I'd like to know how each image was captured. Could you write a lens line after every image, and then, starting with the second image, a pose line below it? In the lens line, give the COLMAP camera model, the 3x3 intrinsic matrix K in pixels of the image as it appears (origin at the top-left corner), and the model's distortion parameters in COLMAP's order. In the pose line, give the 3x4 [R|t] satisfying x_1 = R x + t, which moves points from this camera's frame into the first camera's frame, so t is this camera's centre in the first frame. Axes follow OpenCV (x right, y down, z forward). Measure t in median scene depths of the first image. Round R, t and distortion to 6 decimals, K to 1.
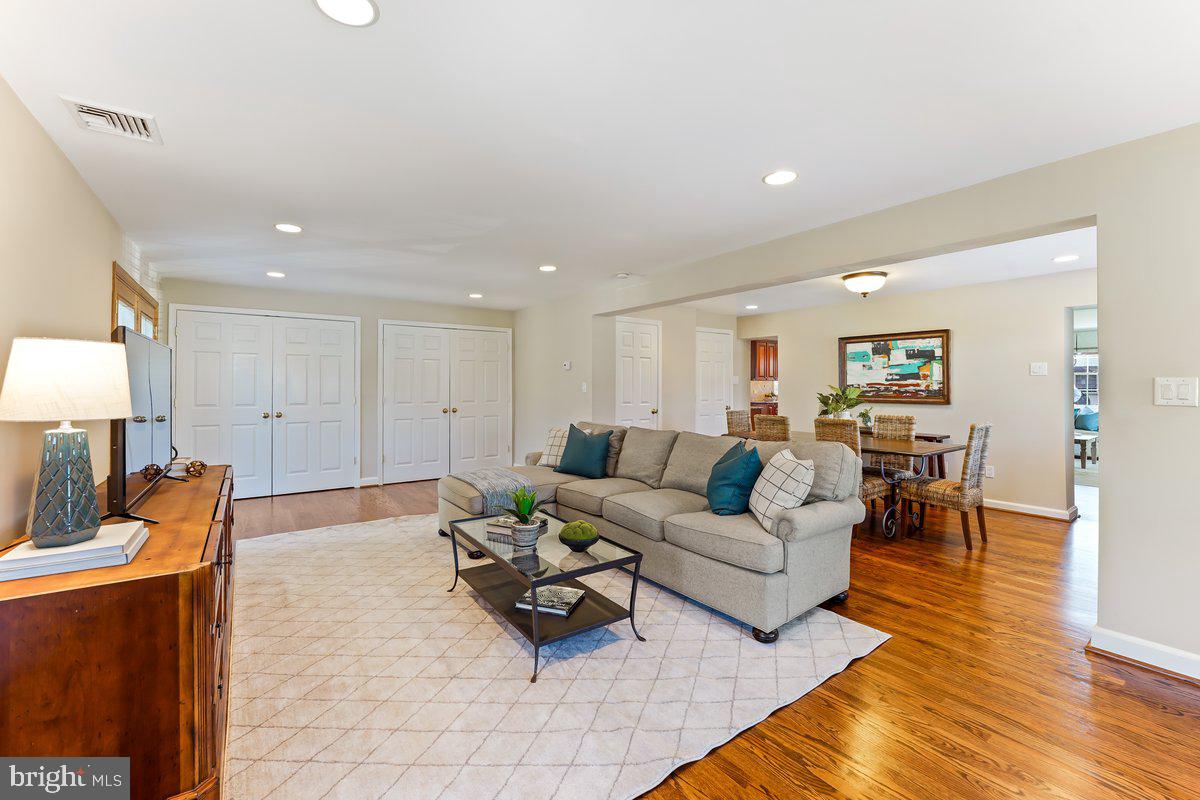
lens RADIAL K [[495.0, 0, 596.9], [0, 495.0, 391.2], [0, 0, 1]] dist [-0.022143, 0.000292]
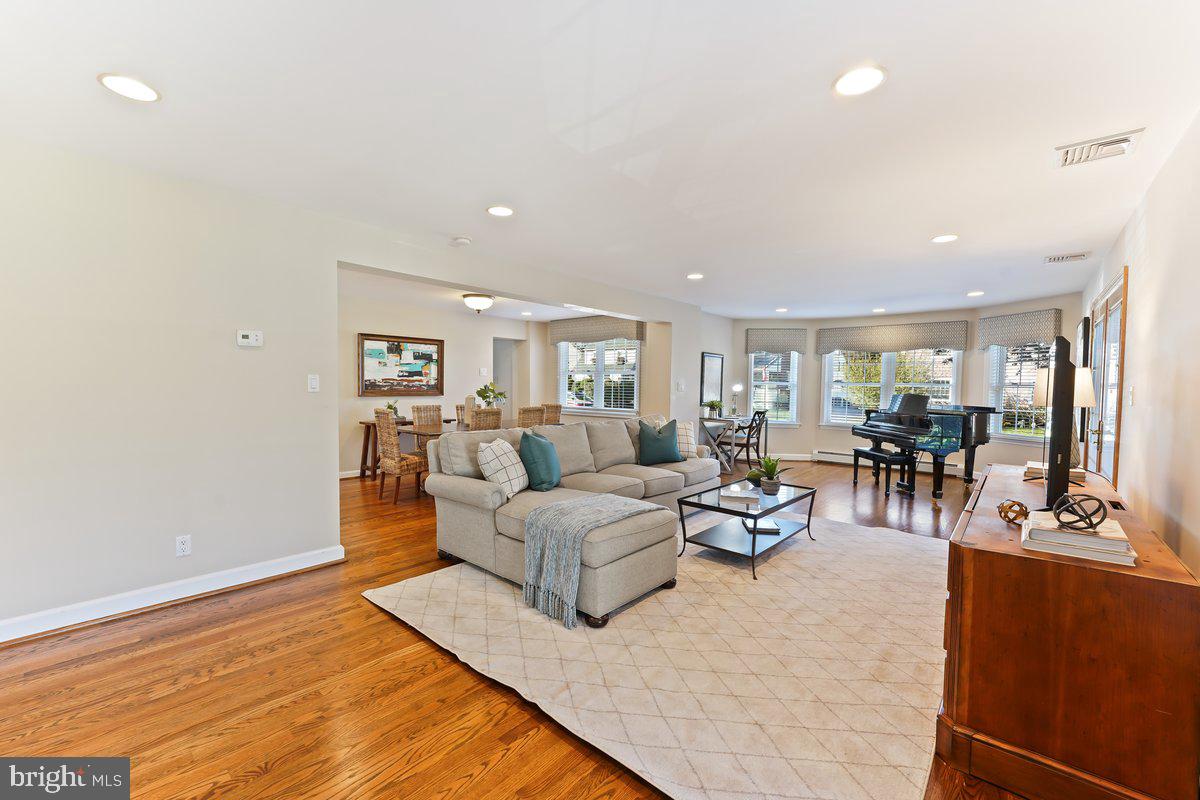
lens RADIAL K [[496.9, 0, 571.9], [0, 496.9, 408.5], [0, 0, 1]] dist [-0.012322, 0.000074]
pose [[-0.191069, -0.052110, 0.980192, -0.675455], [-0.002371, 0.998611, 0.052627, -0.009226], [-0.981574, 0.007731, -0.190927, 0.862155]]
